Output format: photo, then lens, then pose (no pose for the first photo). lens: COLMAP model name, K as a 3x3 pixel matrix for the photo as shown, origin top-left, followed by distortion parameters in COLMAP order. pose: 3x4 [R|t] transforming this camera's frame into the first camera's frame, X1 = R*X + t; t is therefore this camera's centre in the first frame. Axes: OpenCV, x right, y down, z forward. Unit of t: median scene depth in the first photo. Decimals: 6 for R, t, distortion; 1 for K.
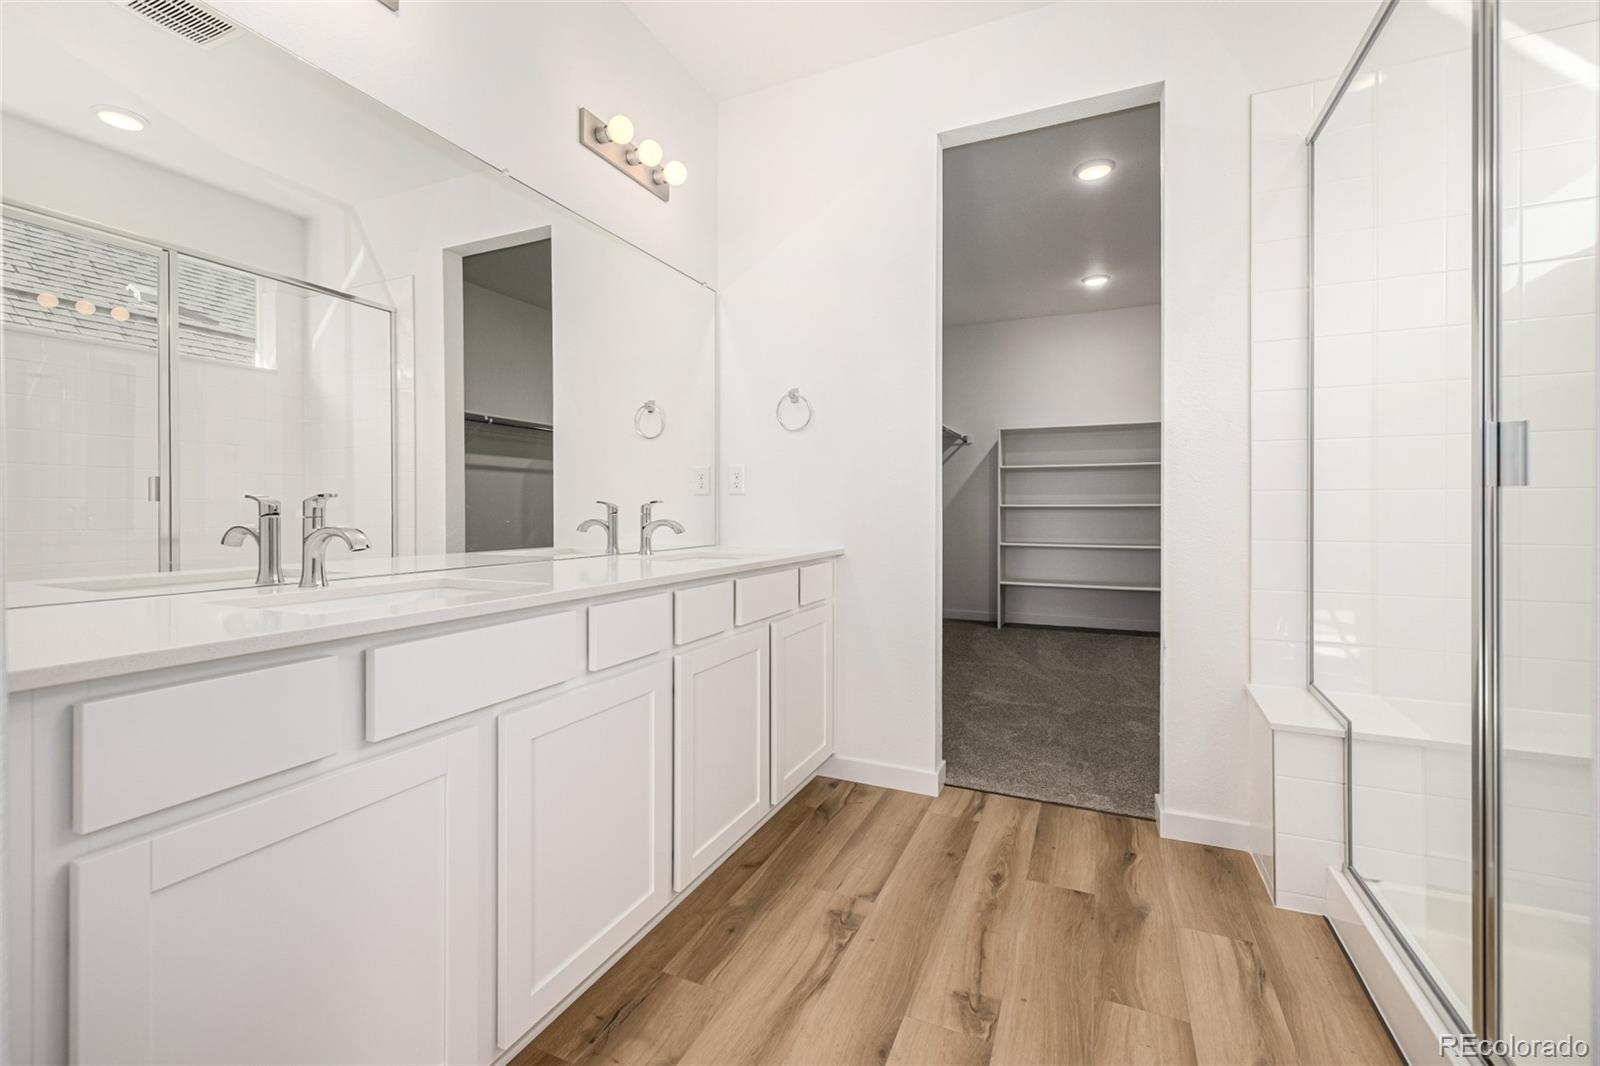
lens RADIAL K [[672.3, 0, 791.1], [0, 672.3, 515.6], [0, 0, 1]] dist [-0.000601, 0.000226]
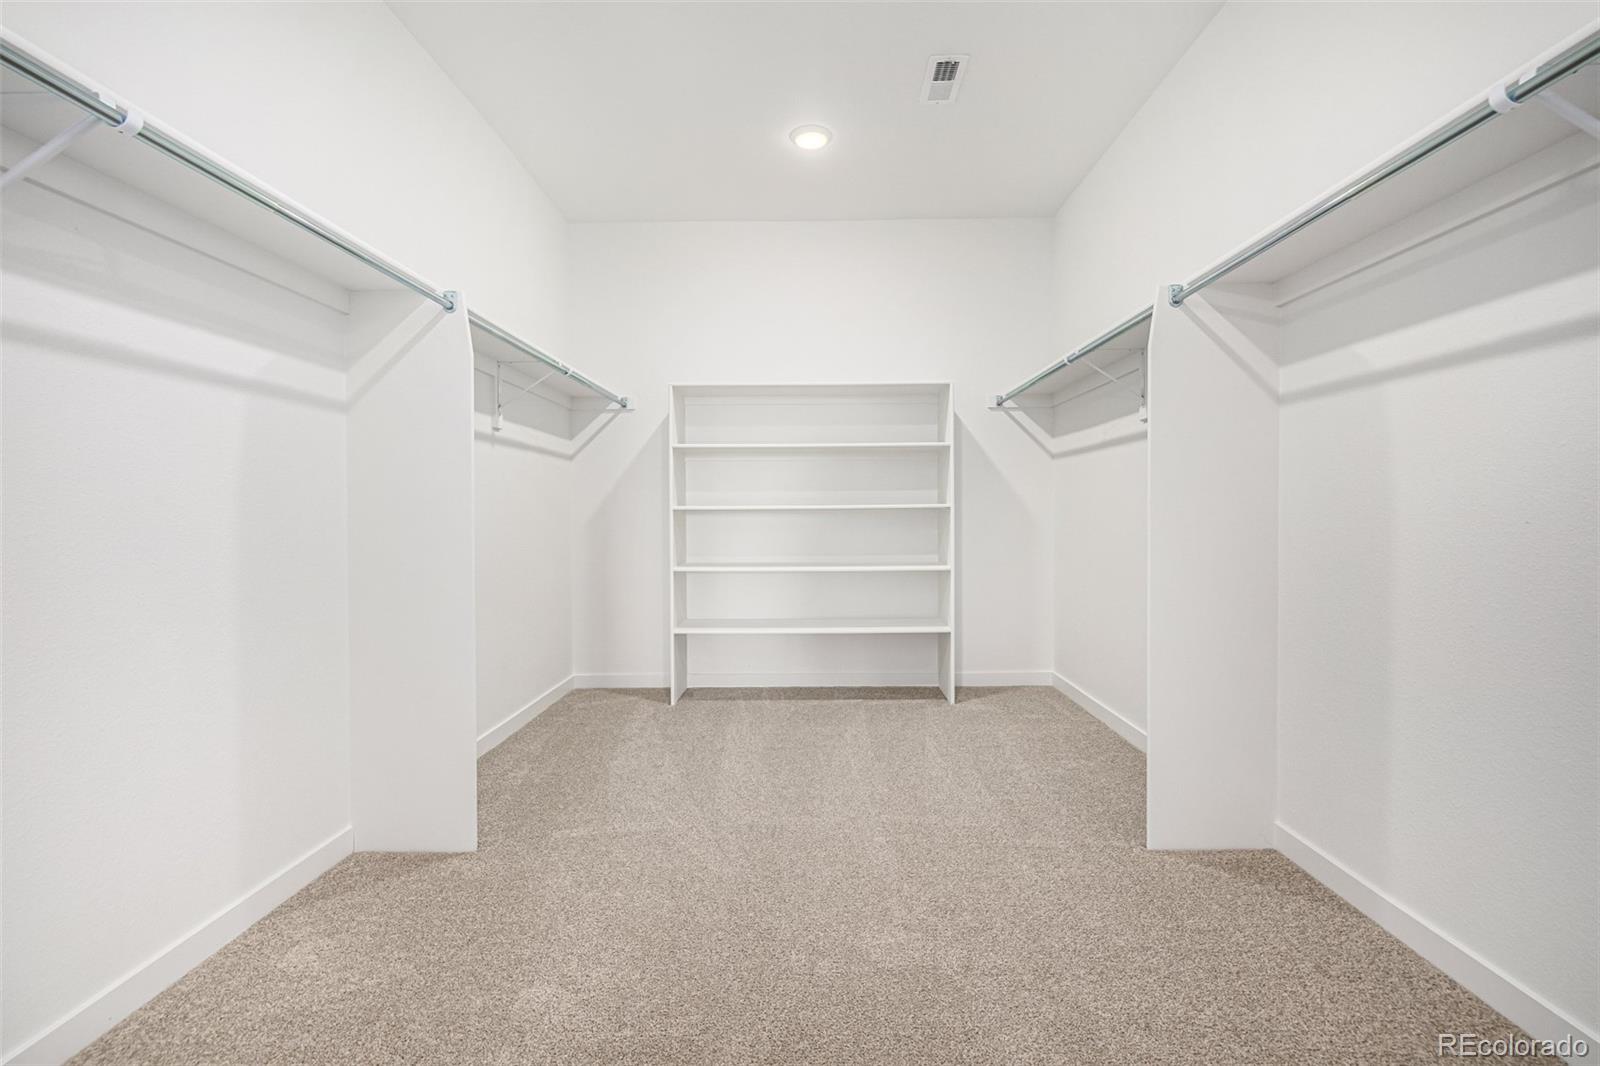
lens RADIAL K [[672.3, 0, 791.1], [0, 672.3, 515.6], [0, 0, 1]] dist [-0.000601, 0.000226]
pose [[0.924511, -0.000925, 0.381155, 0.166744], [0.003051, 0.999983, -0.004973, -0.003823], [-0.381144, 0.005760, 0.924498, 0.364177]]
